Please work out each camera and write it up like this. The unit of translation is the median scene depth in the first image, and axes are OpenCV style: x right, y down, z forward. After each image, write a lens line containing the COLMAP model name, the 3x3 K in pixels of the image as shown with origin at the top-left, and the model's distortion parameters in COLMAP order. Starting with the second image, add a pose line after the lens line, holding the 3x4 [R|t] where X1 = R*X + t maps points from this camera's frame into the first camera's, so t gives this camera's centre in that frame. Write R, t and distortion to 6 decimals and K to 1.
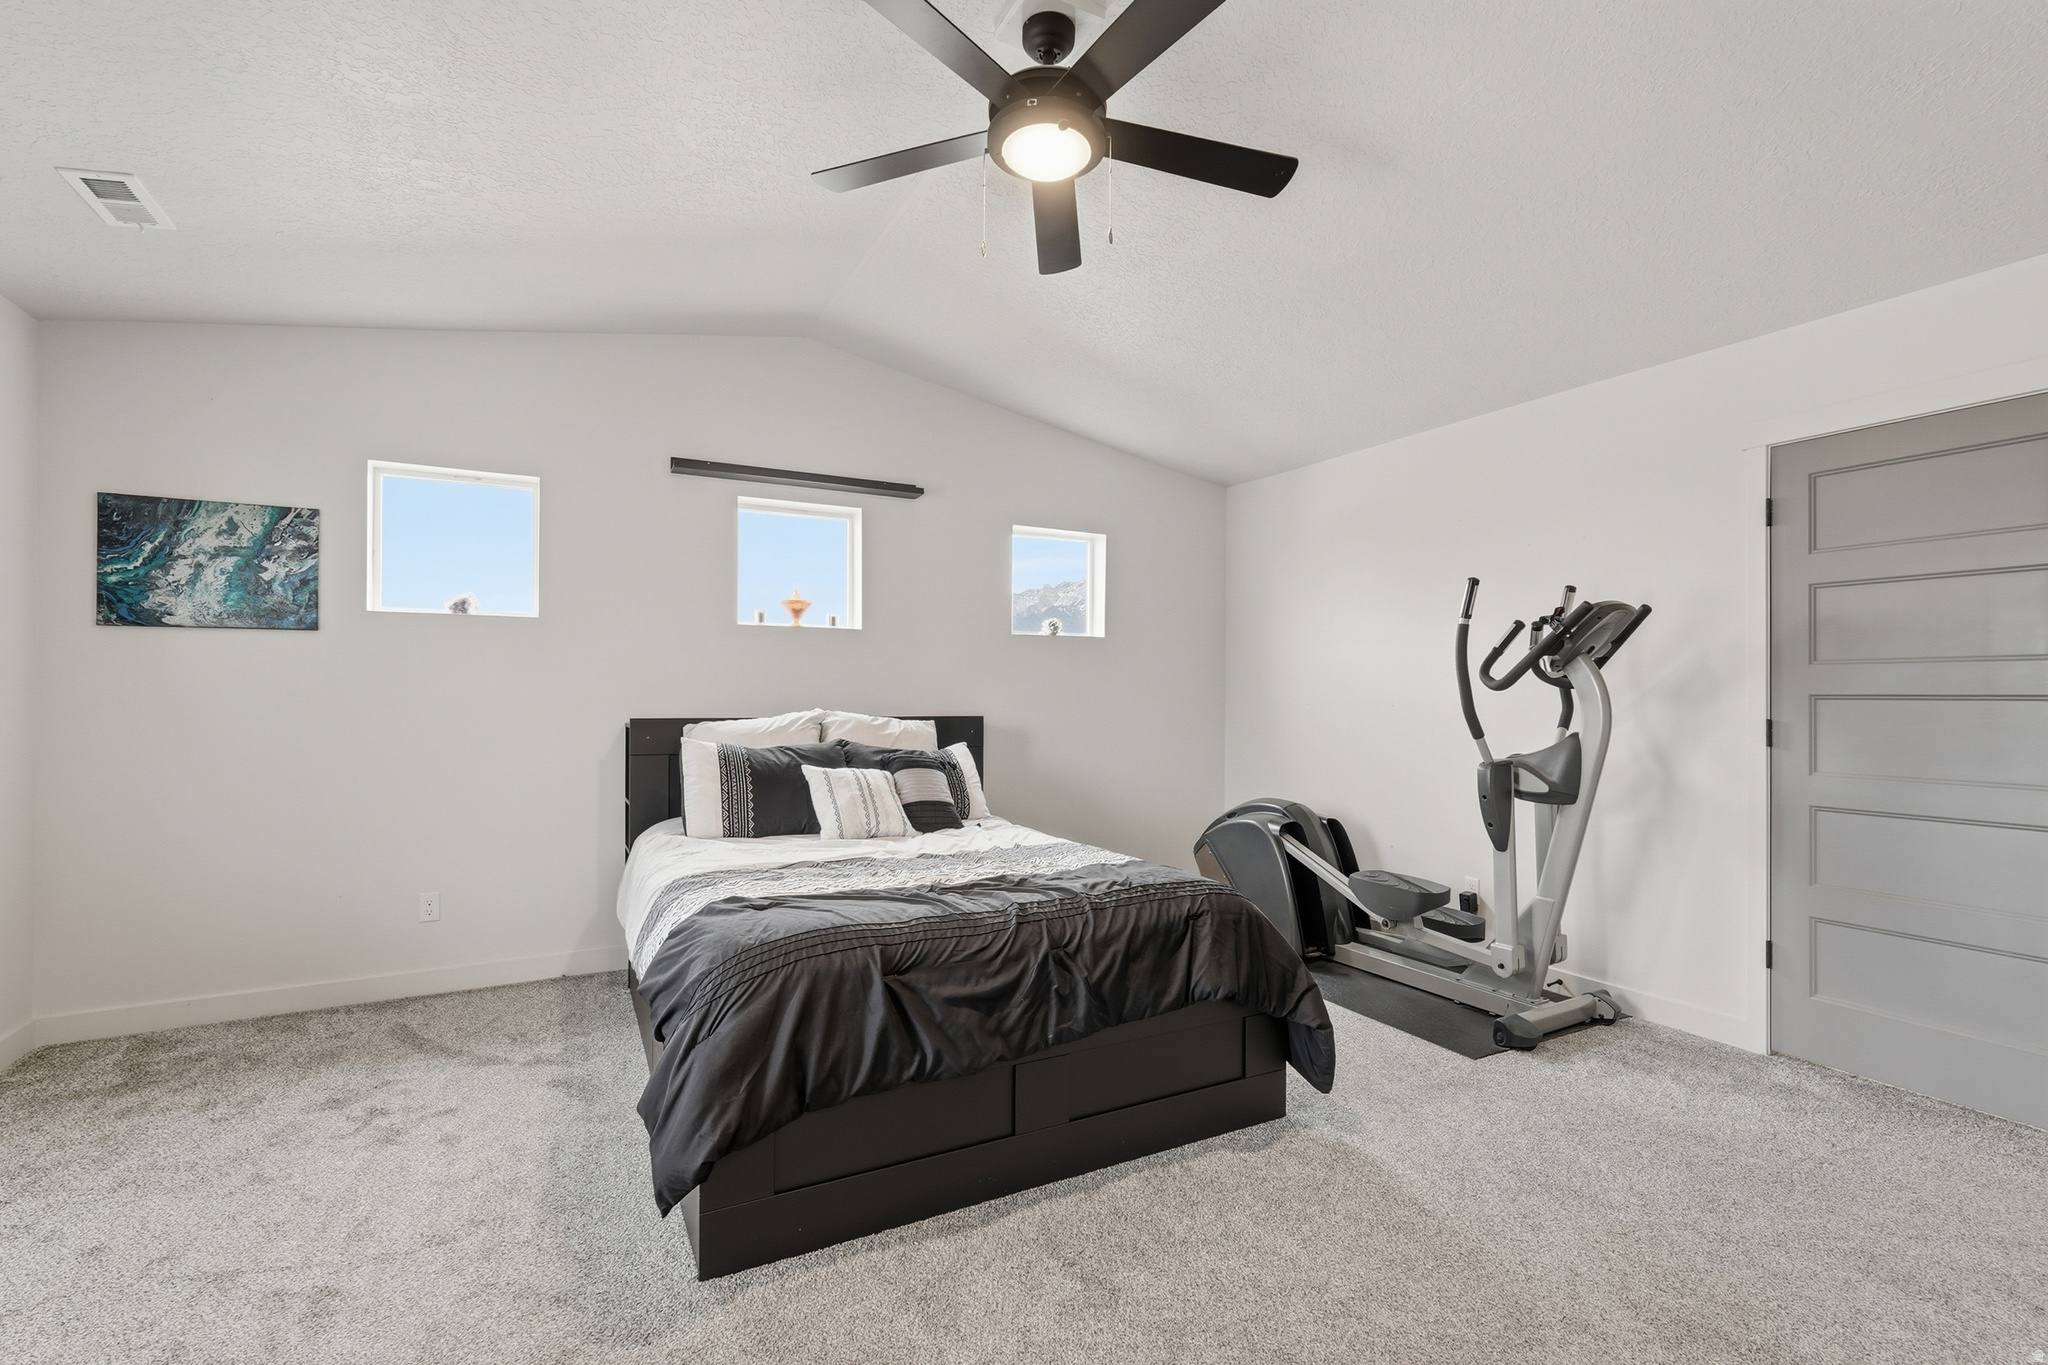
lens RADIAL K [[874.2, 0, 1024.0], [0, 874.2, 682.5], [0, 0, 1]] dist [0.002013, 0.000117]
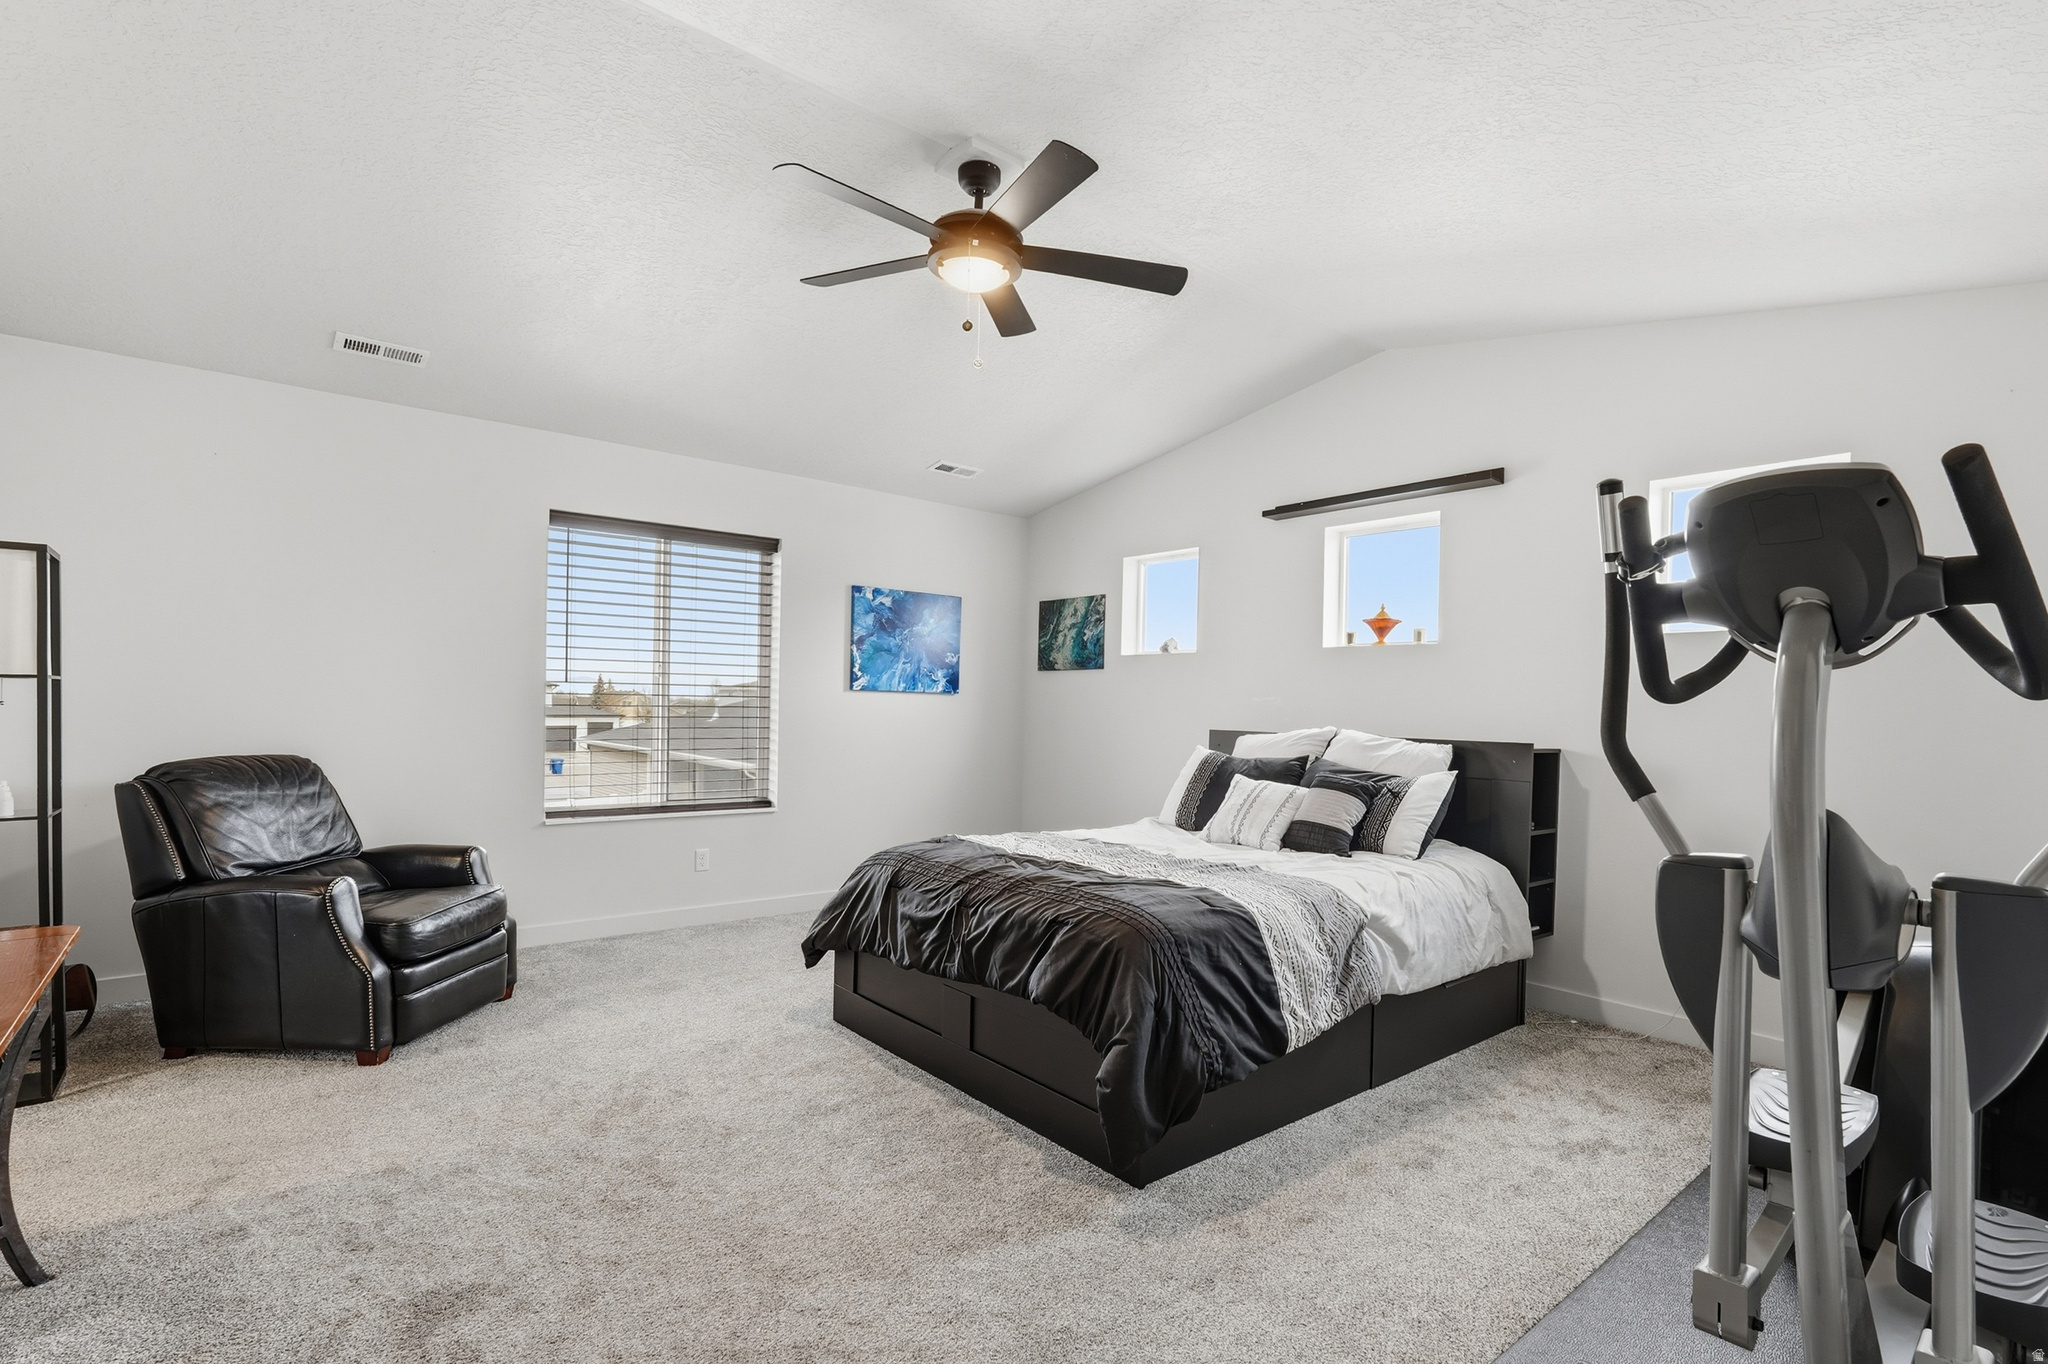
lens RADIAL K [[911.2, 0, 1033.0], [0, 911.2, 684.8], [0, 0, 1]] dist [-0.010697, 0.005615]
pose [[0.244524, -0.022281, -0.969387, 0.803356], [-0.009770, 0.999629, -0.025441, 0.013866], [0.969594, 0.015692, 0.244216, 0.472417]]
